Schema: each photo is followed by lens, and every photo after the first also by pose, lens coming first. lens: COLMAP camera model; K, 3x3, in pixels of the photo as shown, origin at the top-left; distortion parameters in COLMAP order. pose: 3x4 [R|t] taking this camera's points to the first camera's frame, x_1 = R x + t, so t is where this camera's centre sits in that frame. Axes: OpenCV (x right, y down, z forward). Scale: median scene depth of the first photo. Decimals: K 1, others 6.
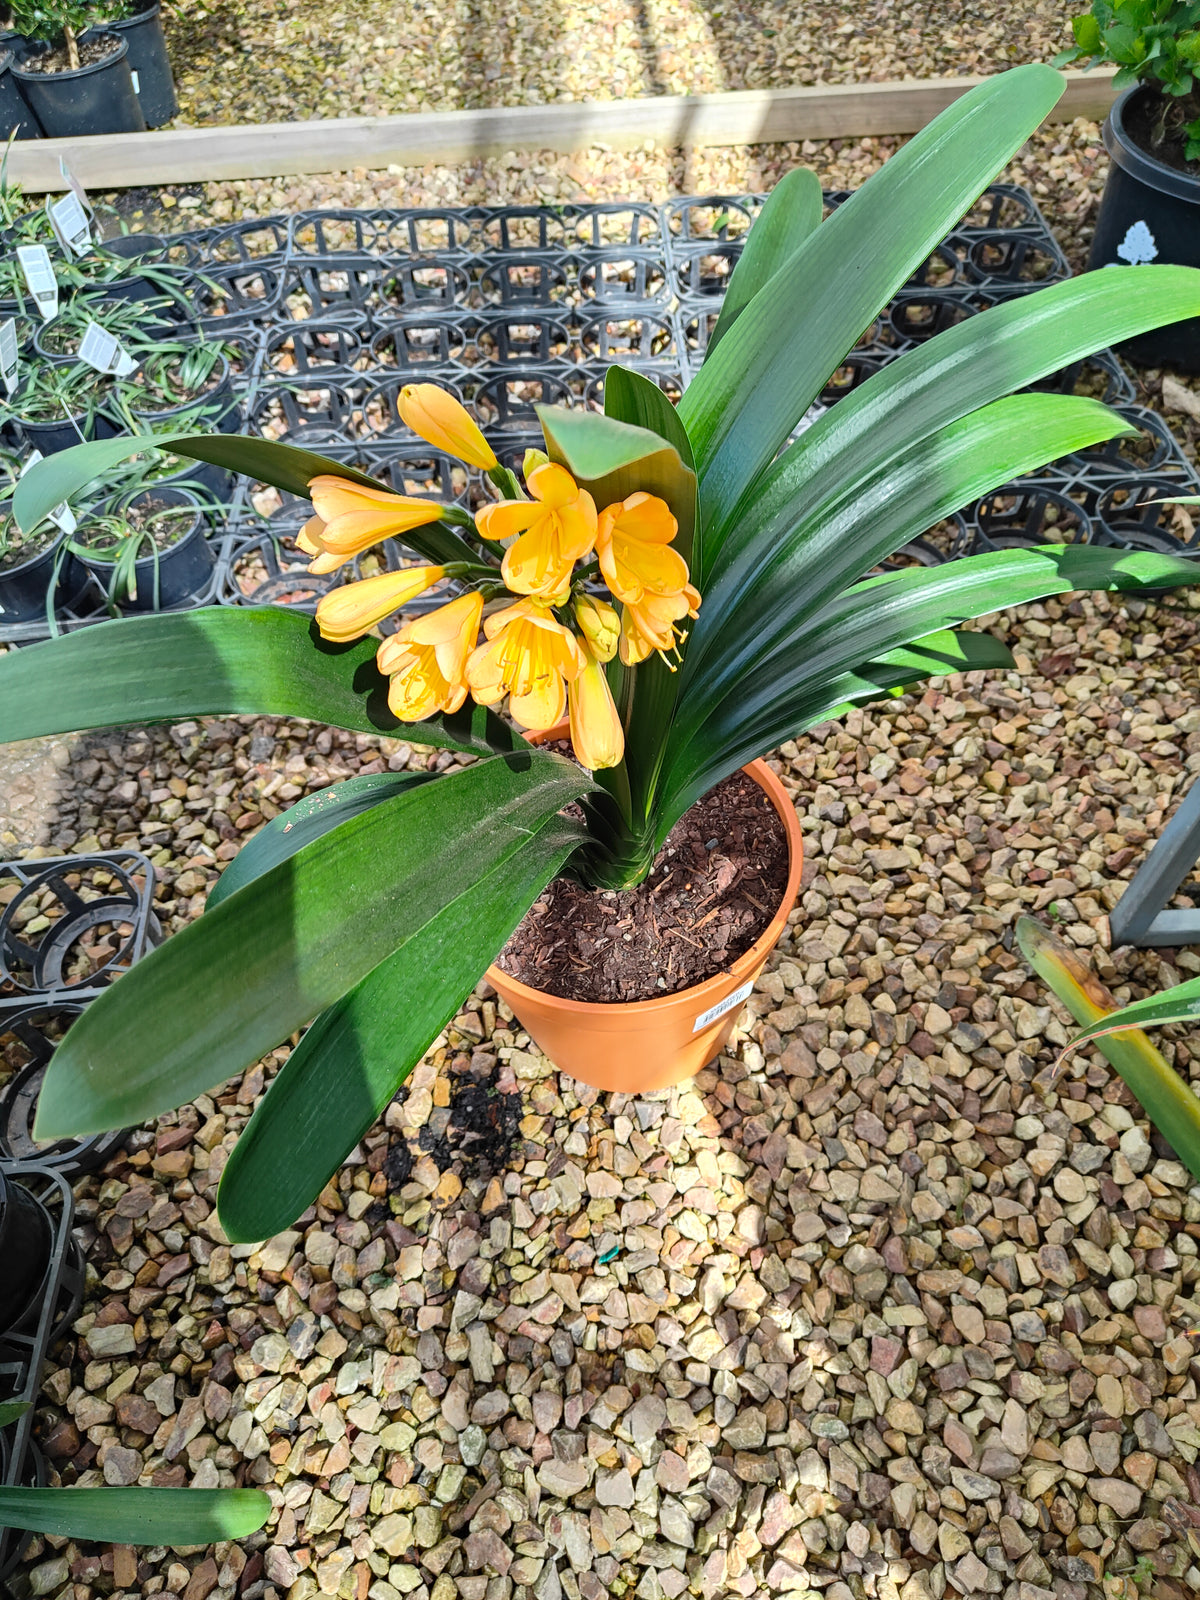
lens RADIAL K [[1145.6, 0, 597.8], [0, 1145.6, 795.7], [0, 0, 1]] dist [0.004479, -0.000463]
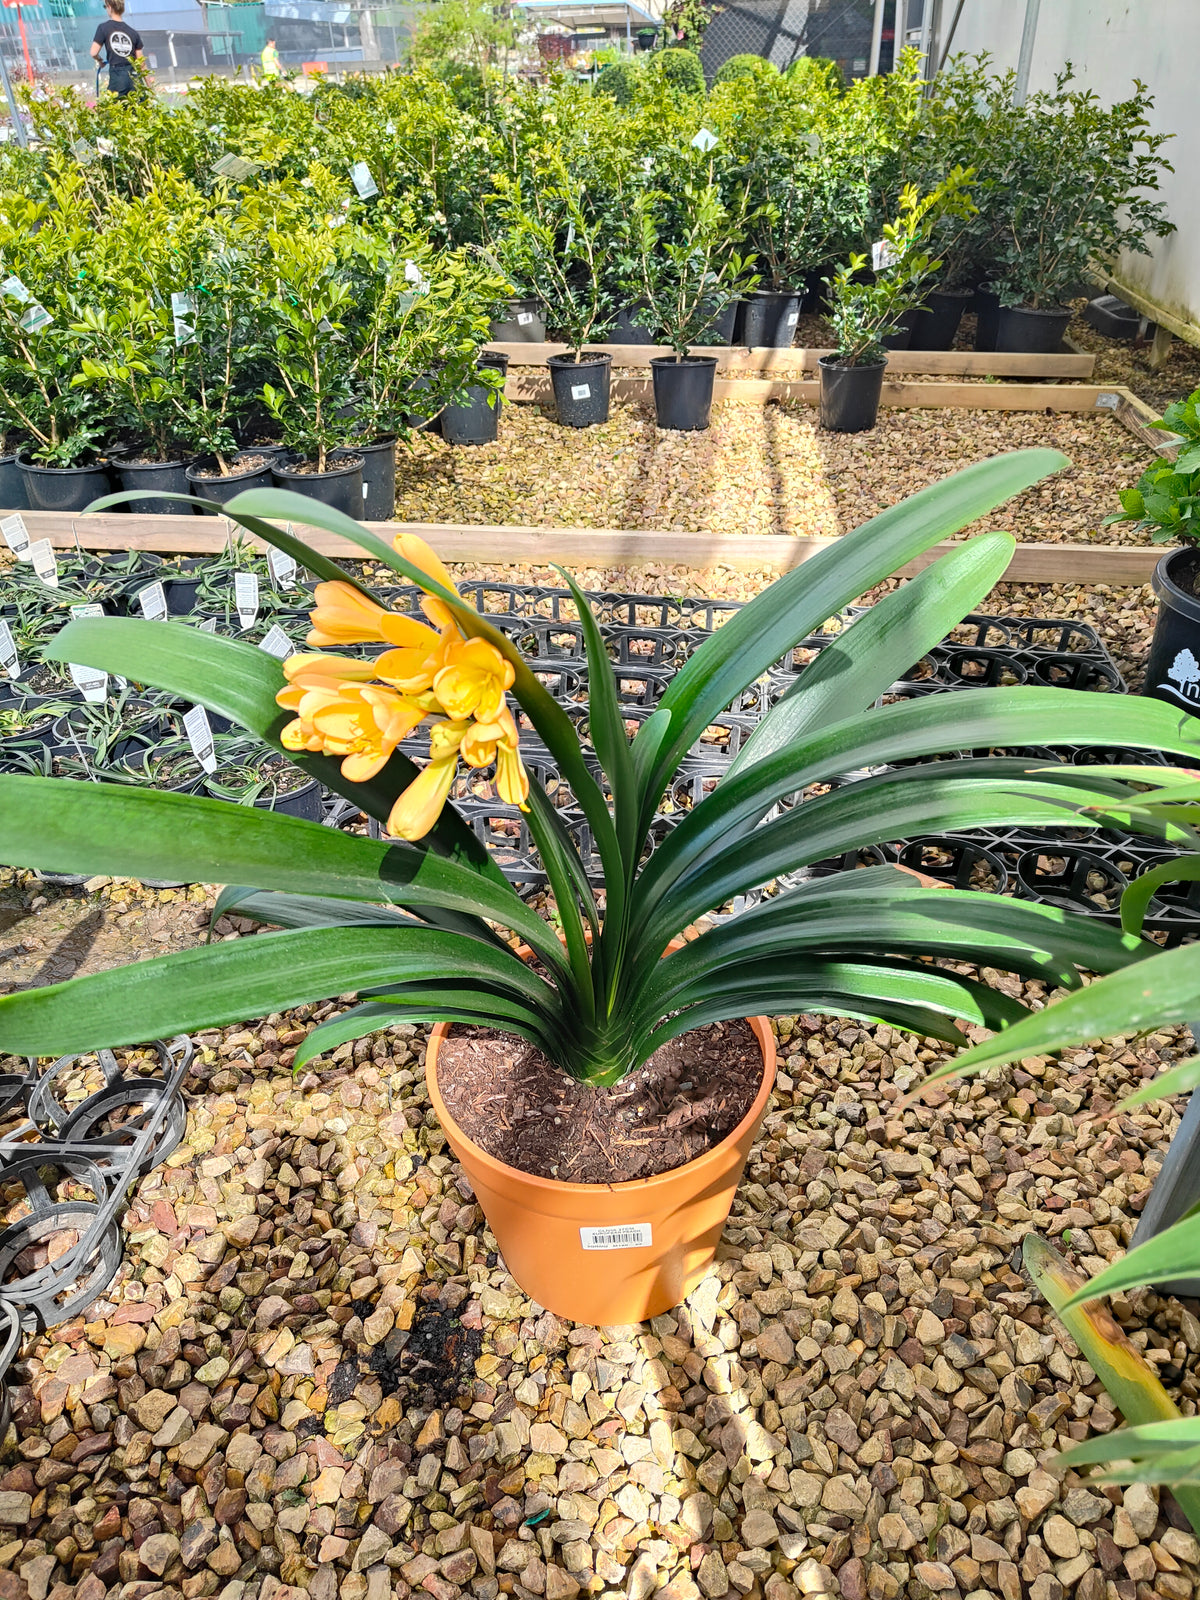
lens RADIAL K [[1131.9, 0, 597.4], [0, 1131.9, 801.3], [0, 0, 1]] dist [0.011529, -0.004402]
pose [[0.984860, 0.120578, -0.124548, 0.093511], [-0.156158, 0.929050, -0.335380, 0.152930], [0.075272, 0.349752, 0.933814, -0.042723]]
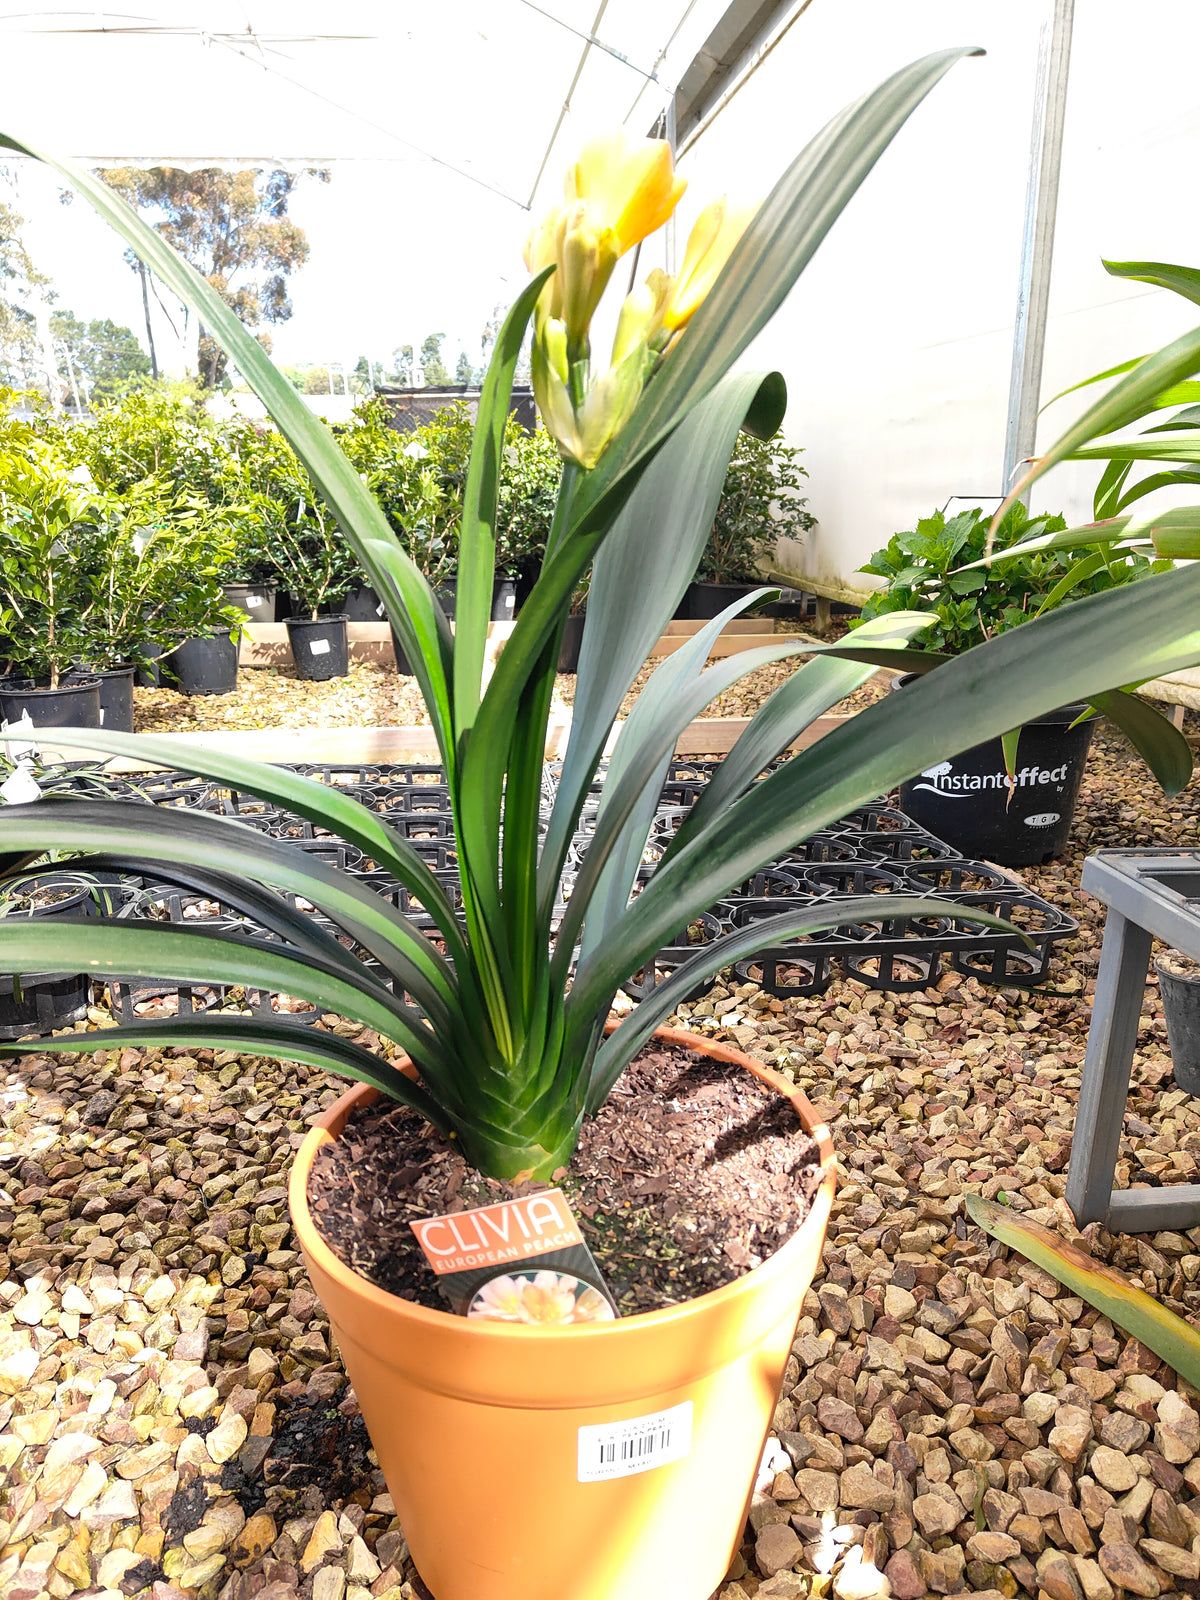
lens RADIAL K [[1124.7, 0, 606.8], [0, 1124.7, 802.0], [0, 0, 1]] dist [0.010691, -0.000115]
pose [[0.994519, 0.016113, 0.103307, 0.001281], [0.050065, 0.794031, -0.605812, 0.398355], [-0.091790, 0.607664, 0.788872, 0.175024]]
